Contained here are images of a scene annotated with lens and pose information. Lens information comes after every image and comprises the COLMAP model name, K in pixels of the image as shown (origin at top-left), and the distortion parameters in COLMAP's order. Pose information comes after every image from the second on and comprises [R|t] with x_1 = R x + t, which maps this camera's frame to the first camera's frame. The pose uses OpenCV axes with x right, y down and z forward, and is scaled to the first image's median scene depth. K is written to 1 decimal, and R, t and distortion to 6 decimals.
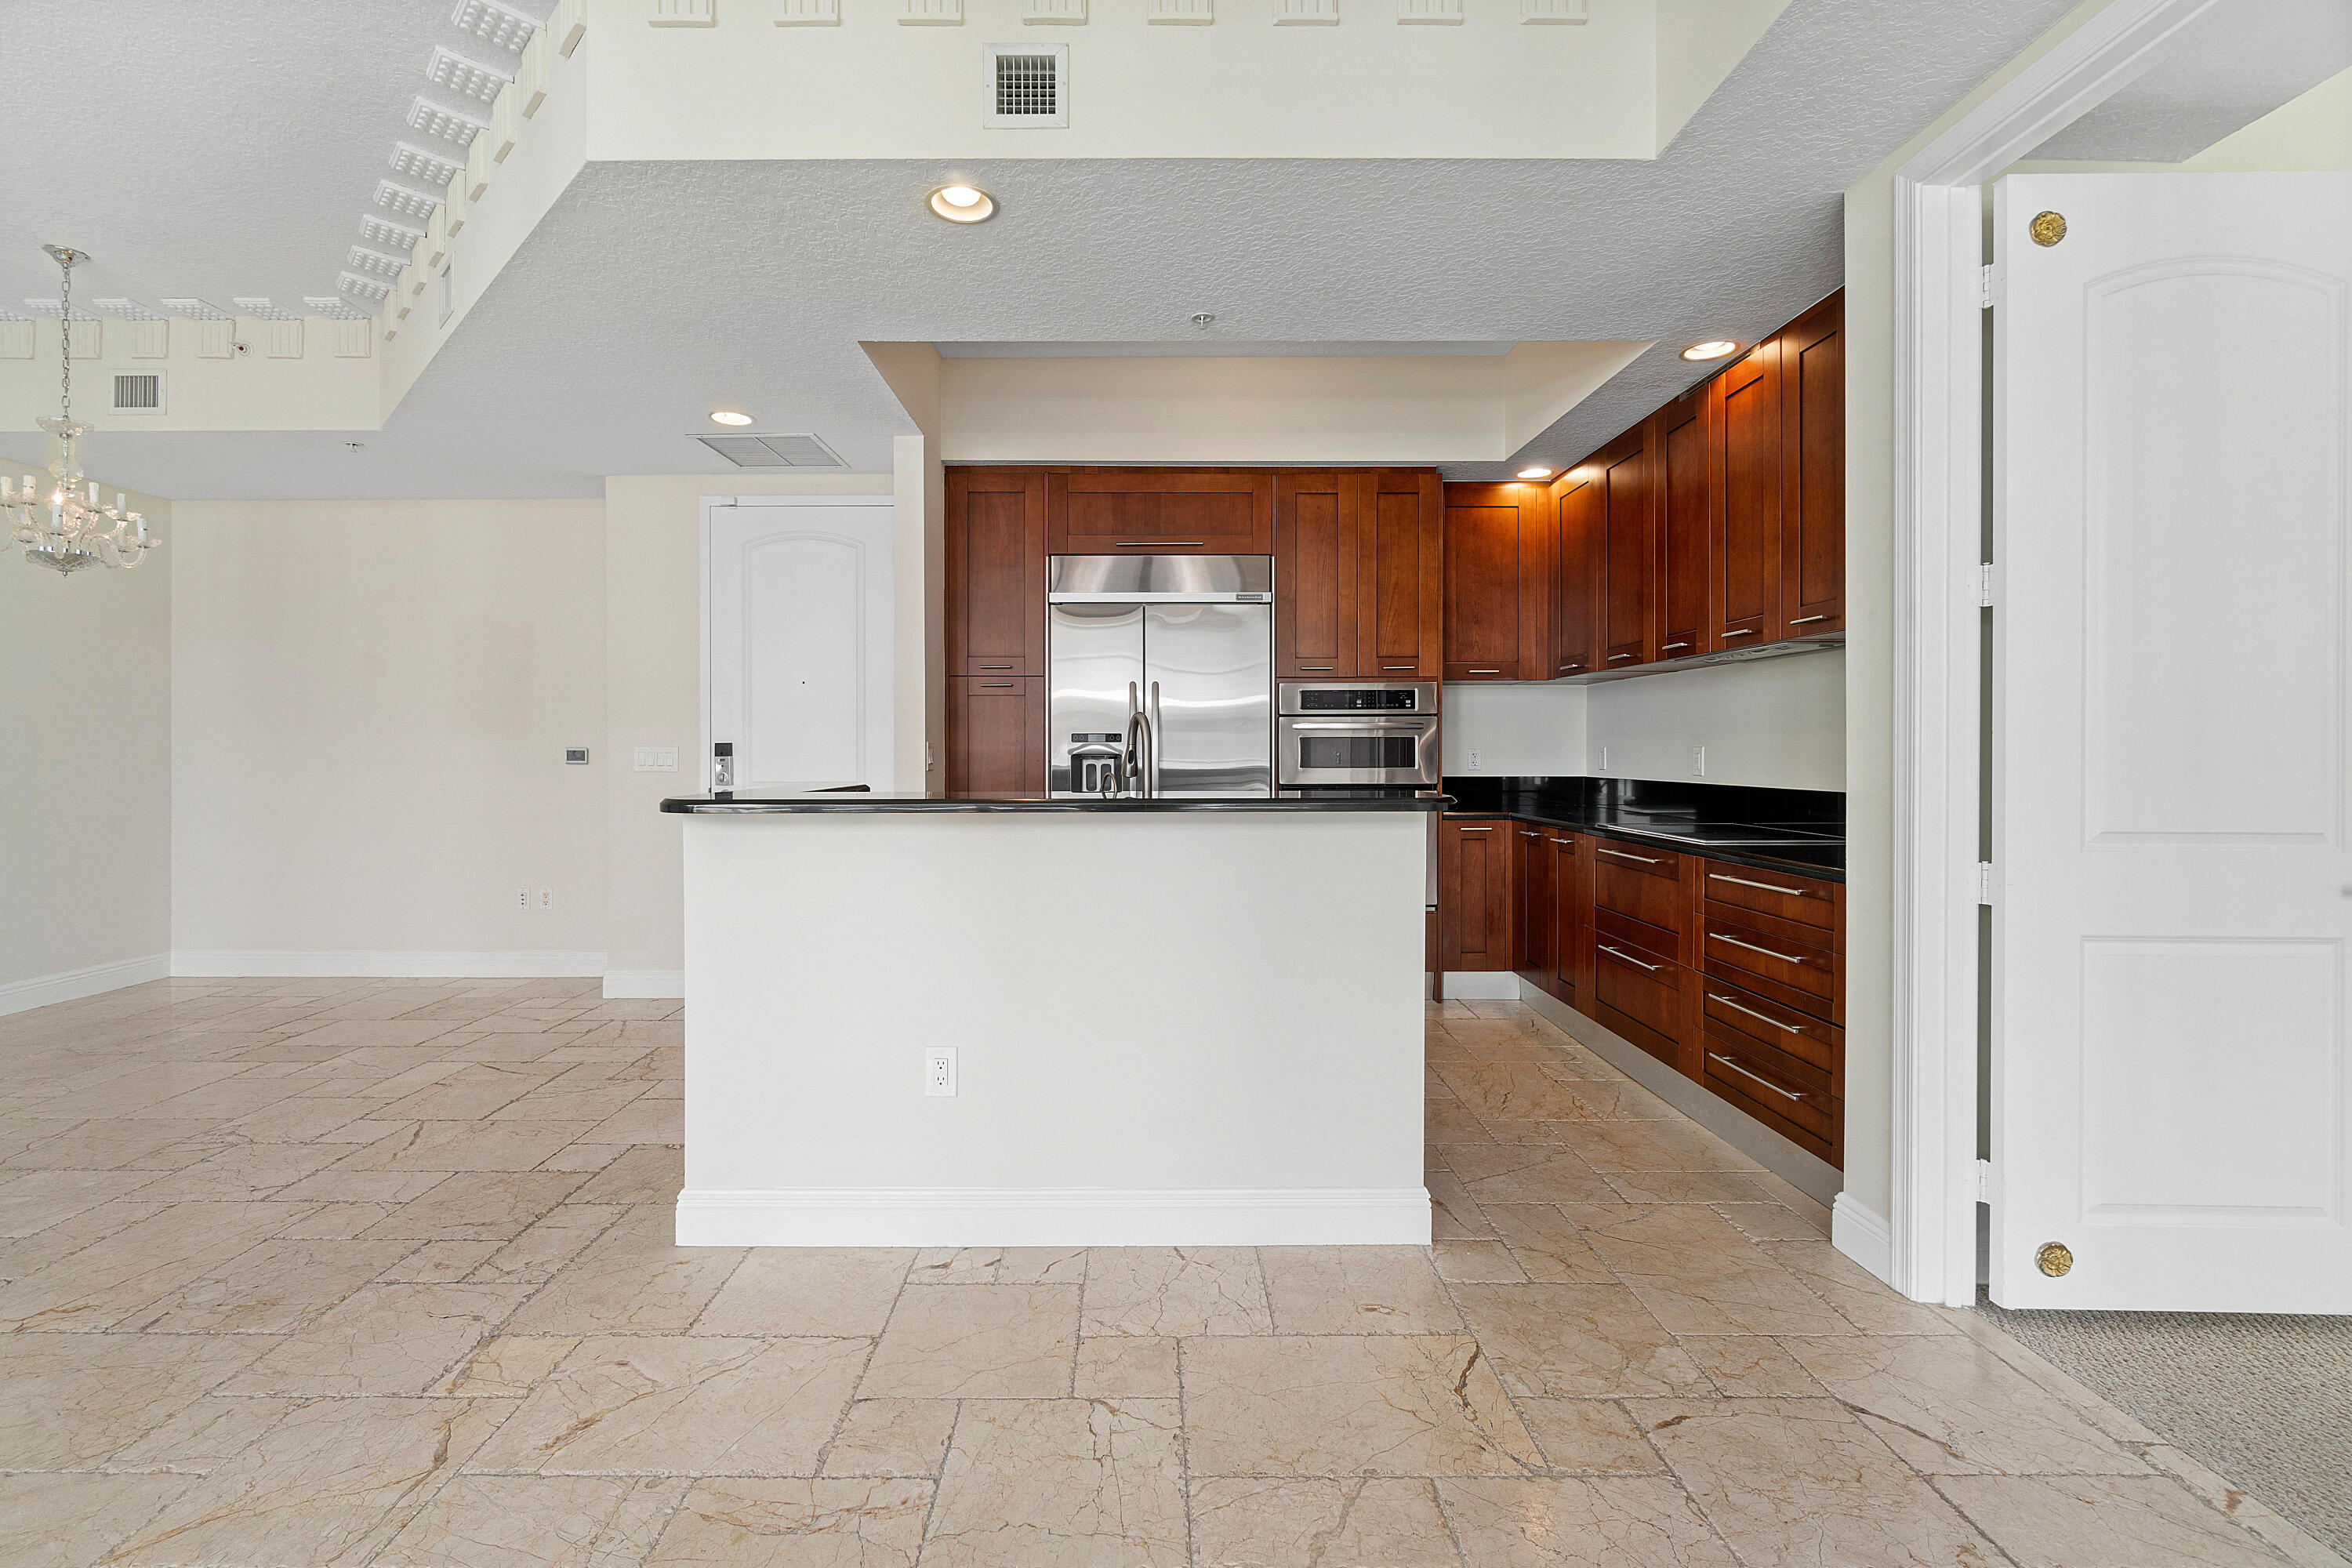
lens RADIAL K [[1042.6, 0, 1121.2], [0, 1042.6, 751.2], [0, 0, 1]] dist [-0.000380, 0.000172]
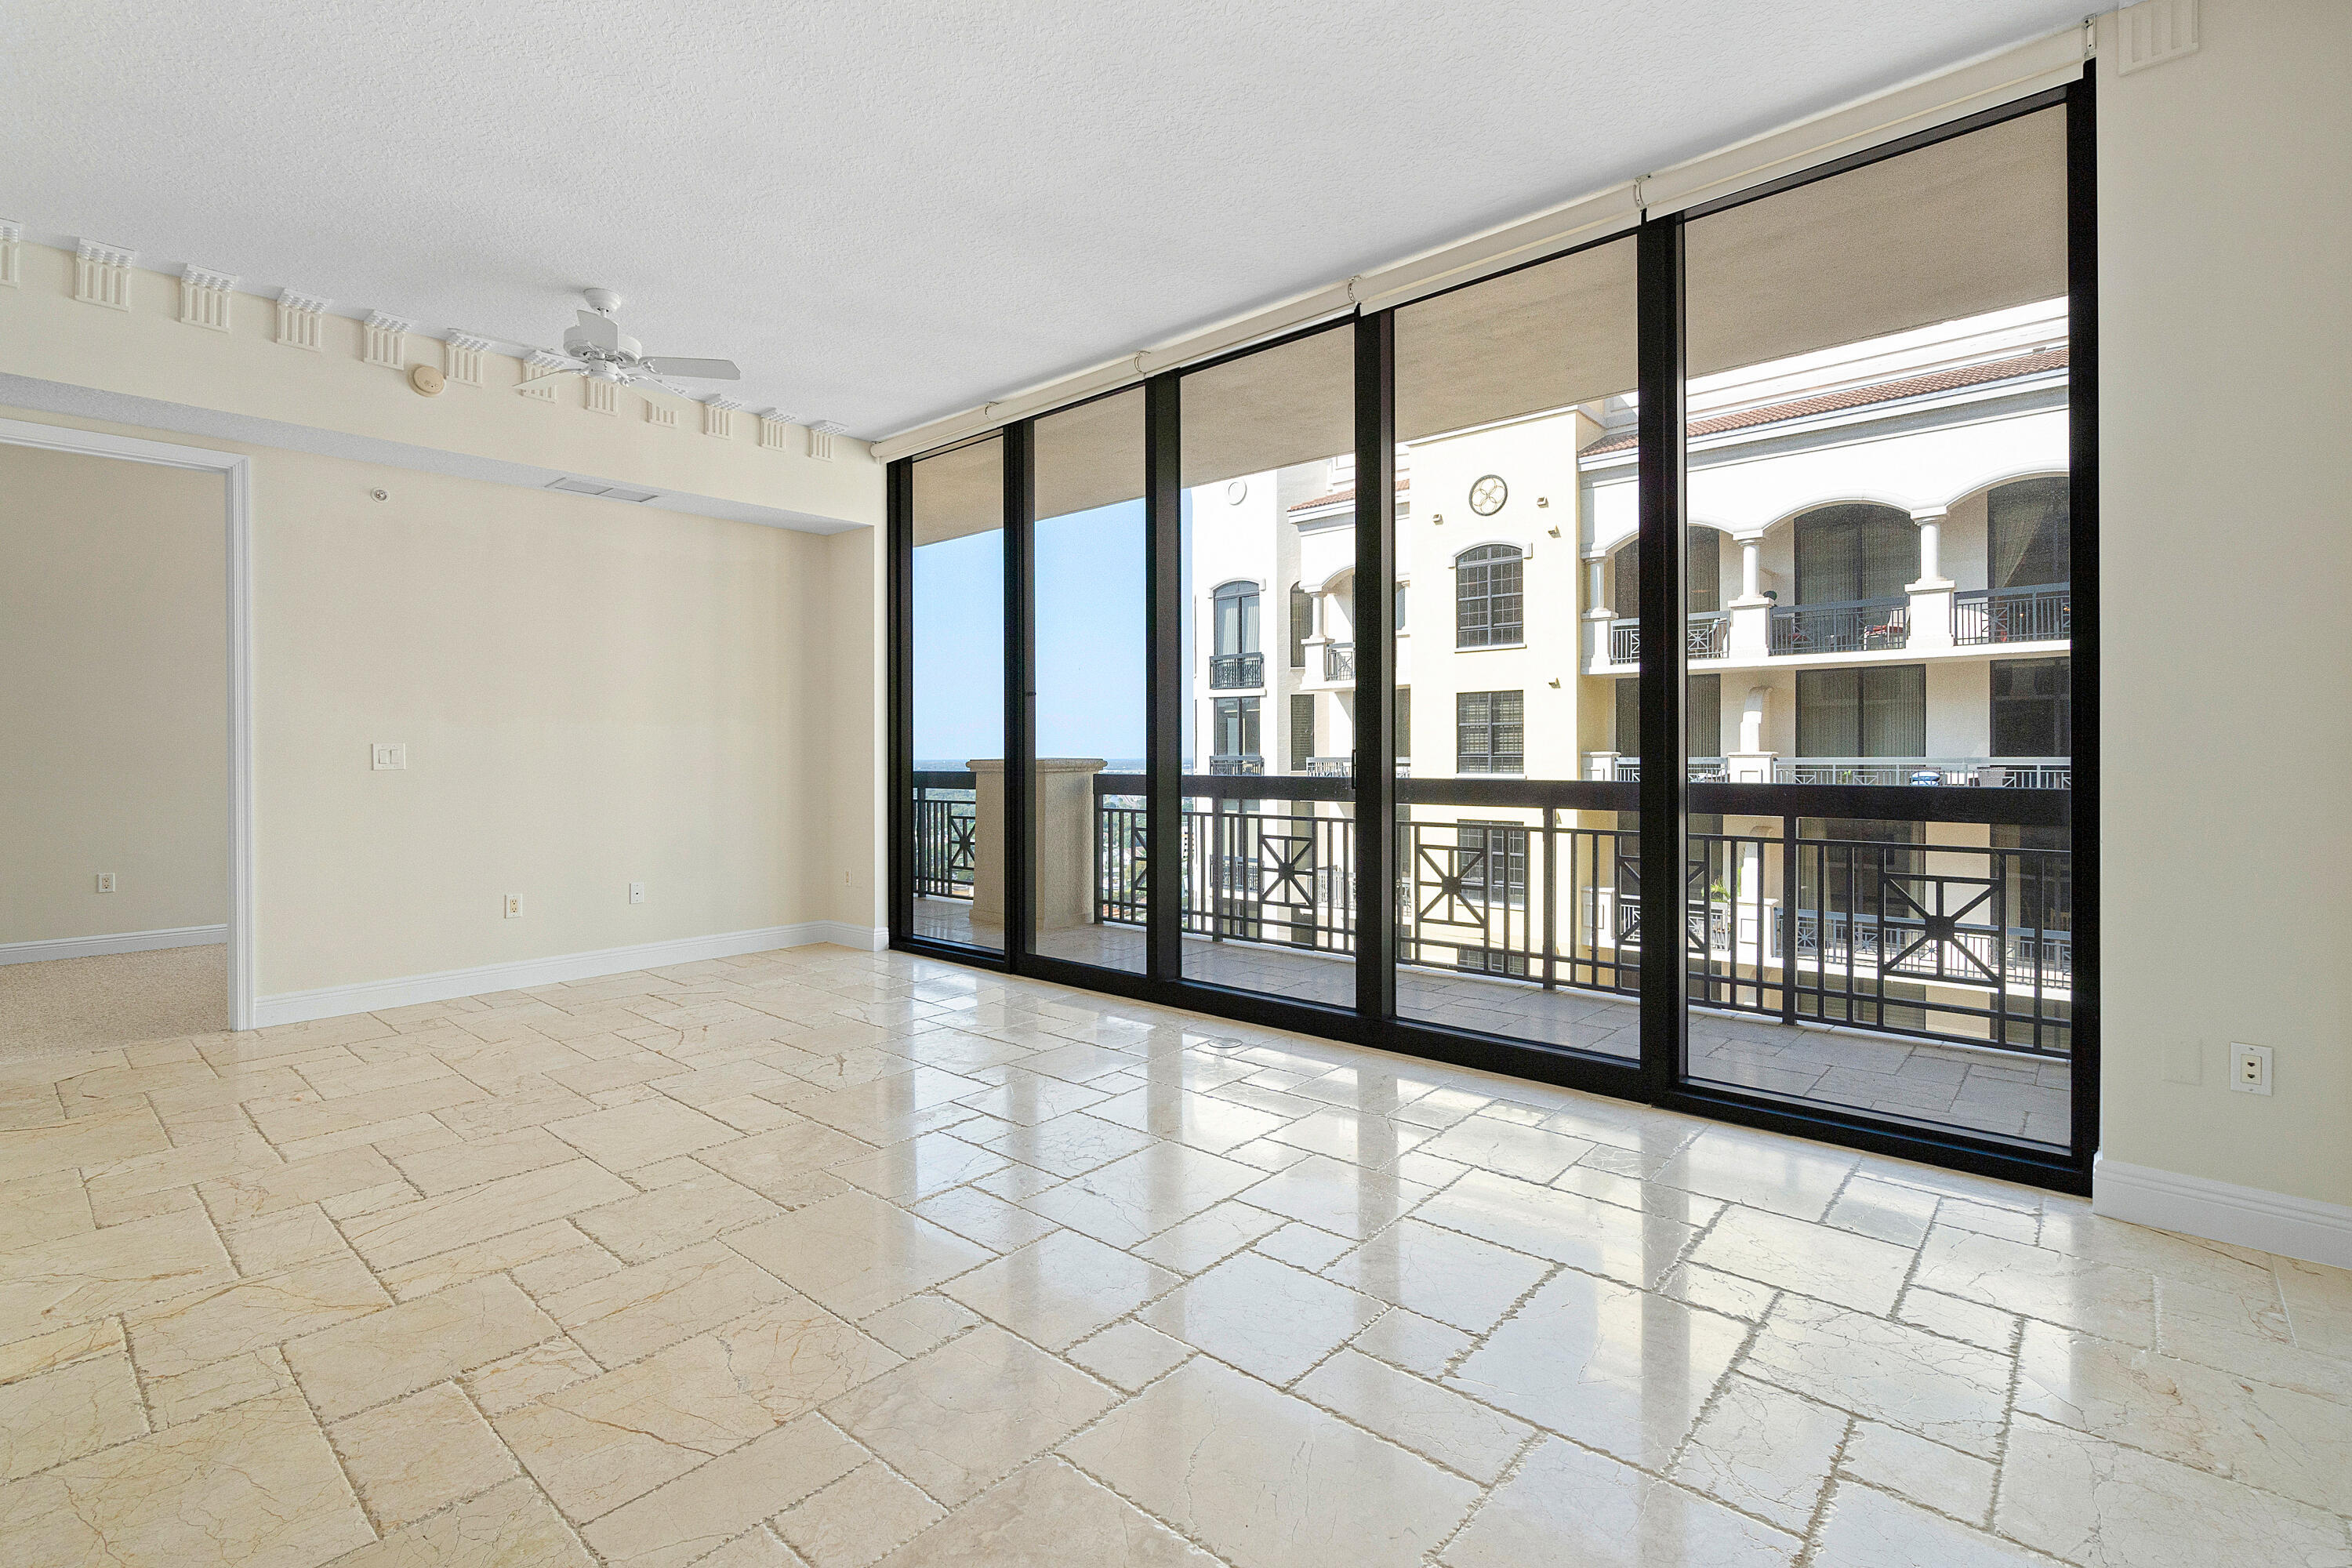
lens RADIAL K [[1077.8, 0, 1149.5], [0, 1077.8, 750.1], [0, 0, 1]] dist [0.002551, -0.000363]
pose [[-0.748013, 0.008166, 0.663634, -1.158019], [0.005252, 0.999966, -0.006386, 0.006443], [-0.663663, -0.001291, -0.748031, 0.594136]]
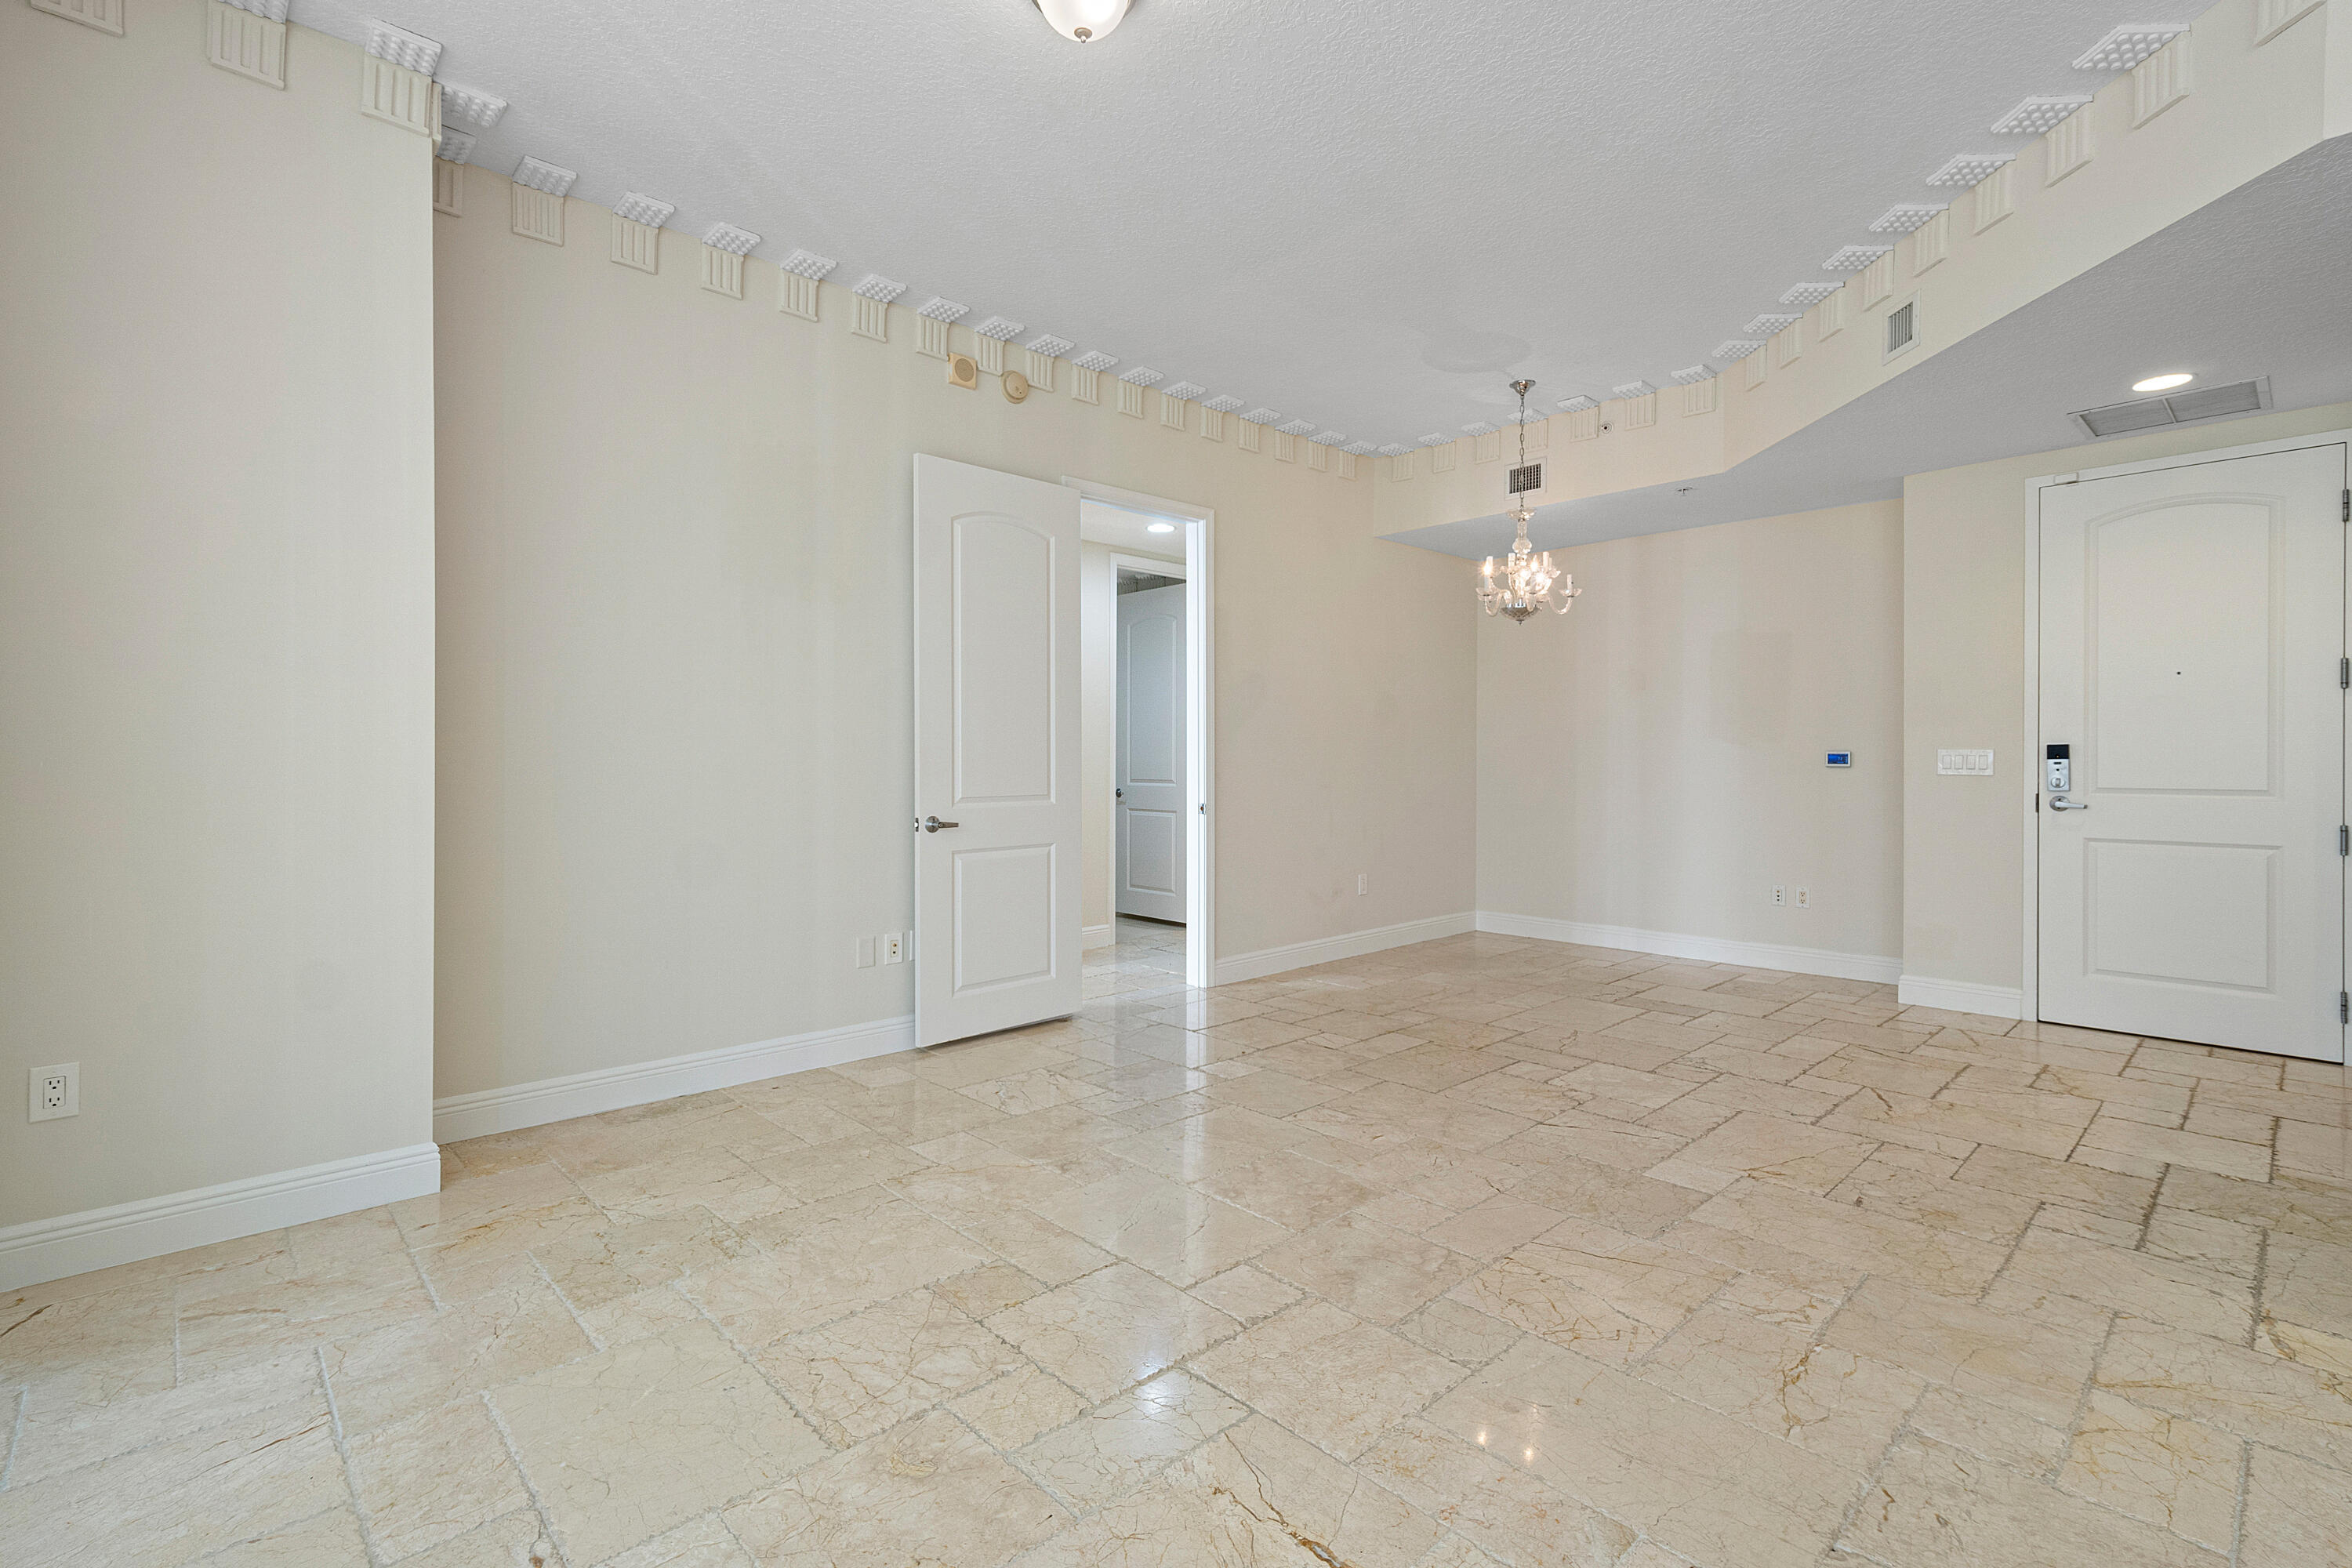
lens RADIAL K [[1042.6, 0, 1122.3], [0, 1042.6, 769.8], [0, 0, 1]] dist [-0.000380, 0.000172]
pose [[0.678368, 0.009060, -0.734667, -0.360429], [-0.000217, 0.999926, 0.012132, 0.004280], [0.734723, -0.008071, 0.678320, -0.304364]]
